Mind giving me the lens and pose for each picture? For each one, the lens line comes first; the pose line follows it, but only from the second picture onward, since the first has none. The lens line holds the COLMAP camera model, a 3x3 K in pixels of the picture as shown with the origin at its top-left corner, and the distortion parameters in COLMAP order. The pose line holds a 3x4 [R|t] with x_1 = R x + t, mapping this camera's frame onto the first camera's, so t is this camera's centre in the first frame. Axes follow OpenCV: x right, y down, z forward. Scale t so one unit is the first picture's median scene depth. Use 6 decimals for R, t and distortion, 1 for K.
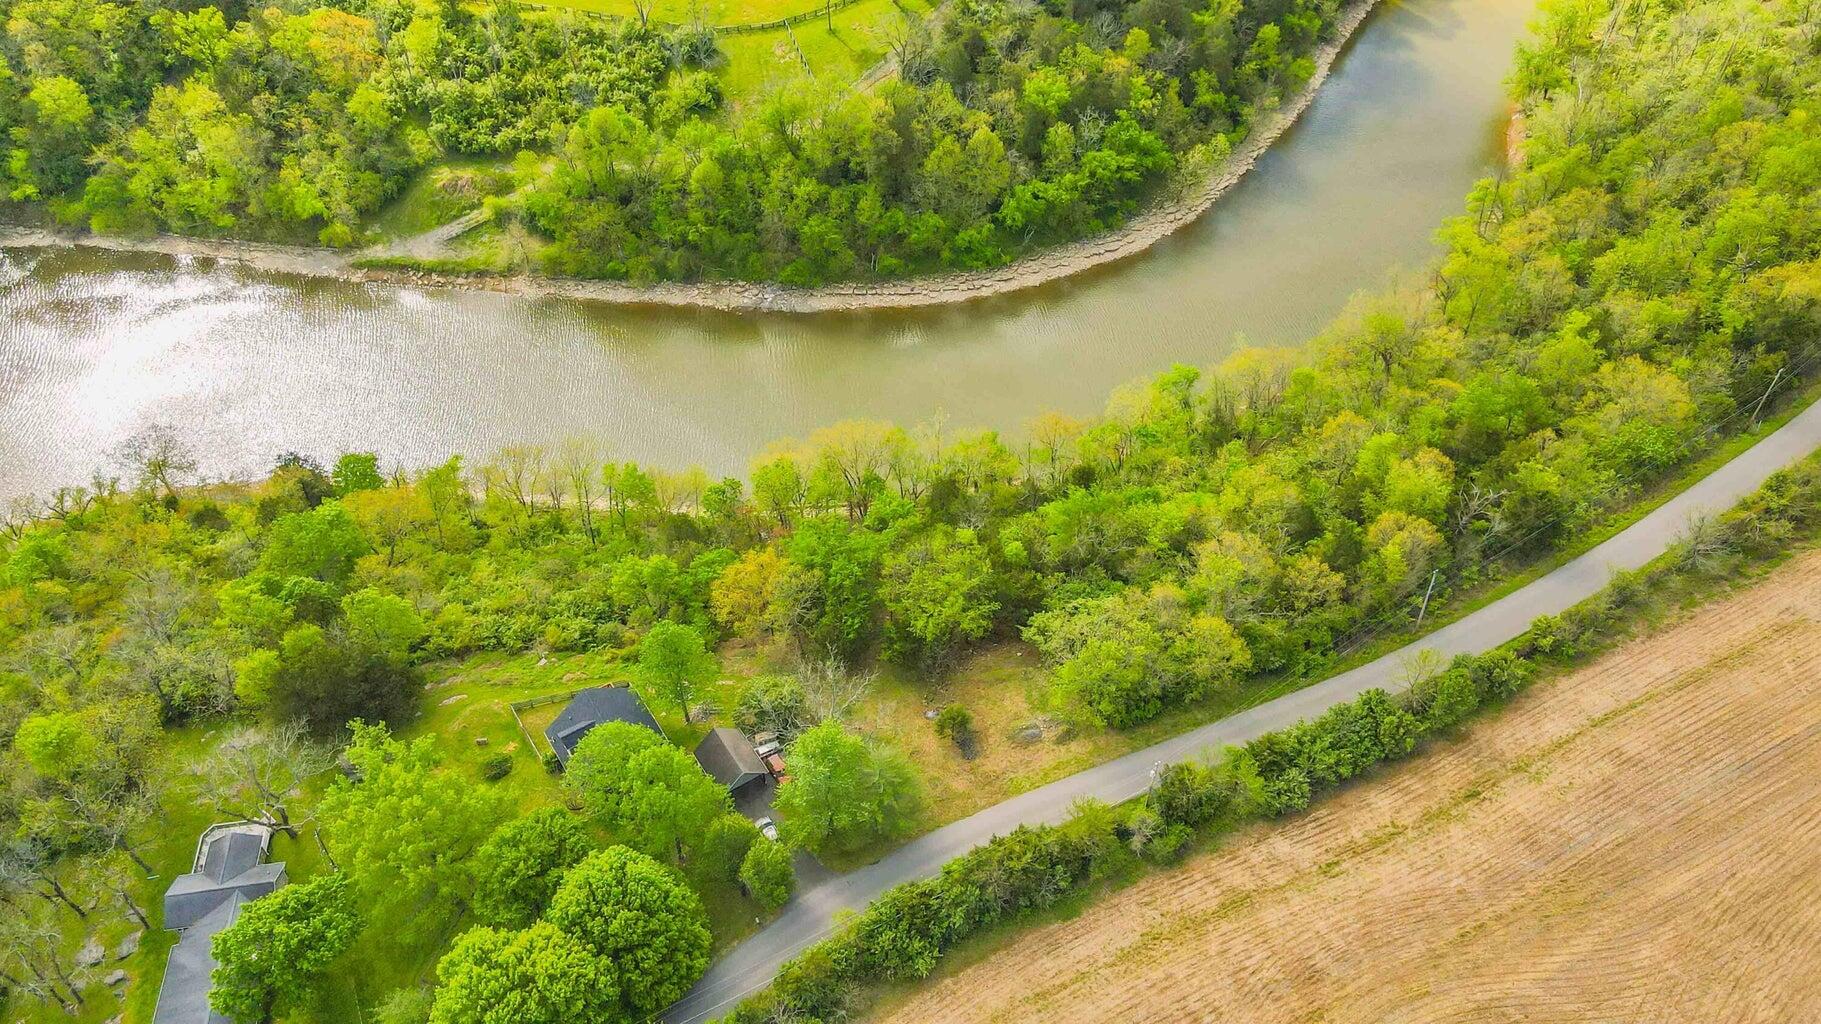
lens RADIAL K [[1335.1, 0, 910.5], [0, 1335.1, 512.0], [0, 0, 1]] dist [0.010716, 0.010948]
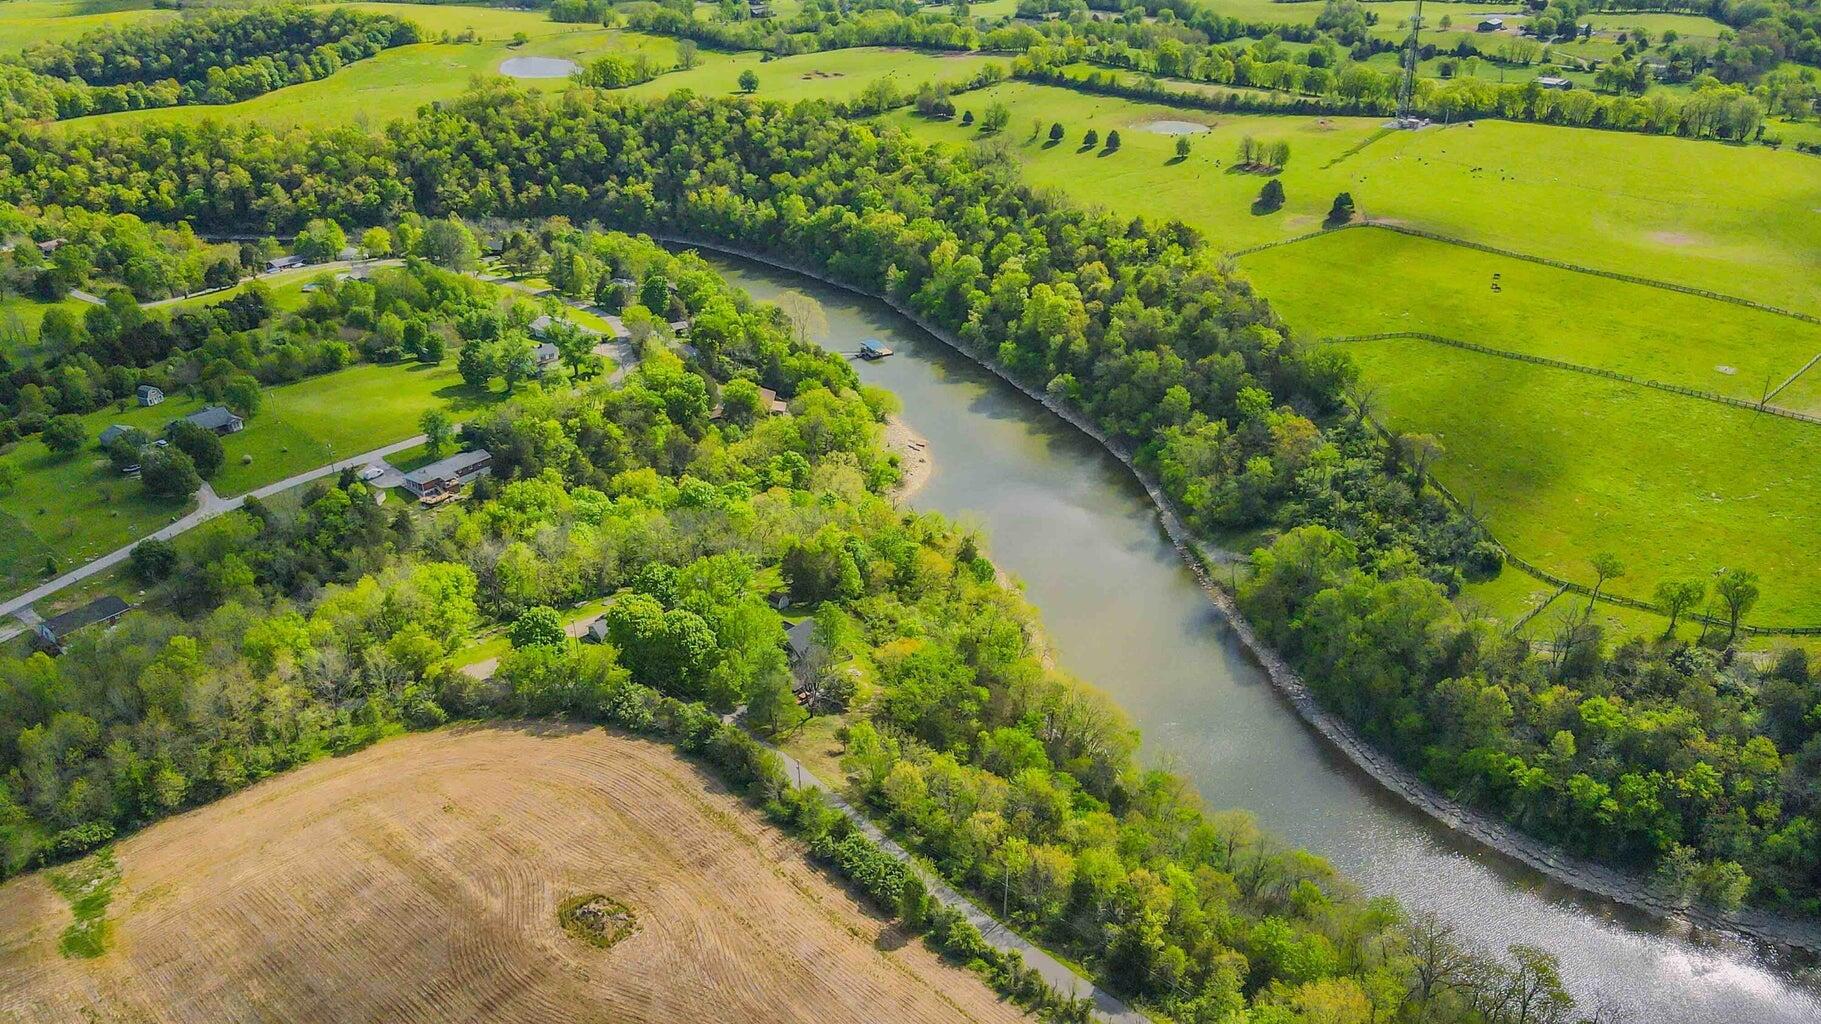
lens RADIAL K [[1335.1, 0, 910.5], [0, 1335.1, 512.0], [0, 0, 1]] dist [0.010716, 0.010948]
pose [[0.271137, 0.414760, -0.868596, 0.825236], [-0.695113, 0.708581, 0.121369, -0.181036], [0.665810, 0.570864, 0.480428, 0.044679]]
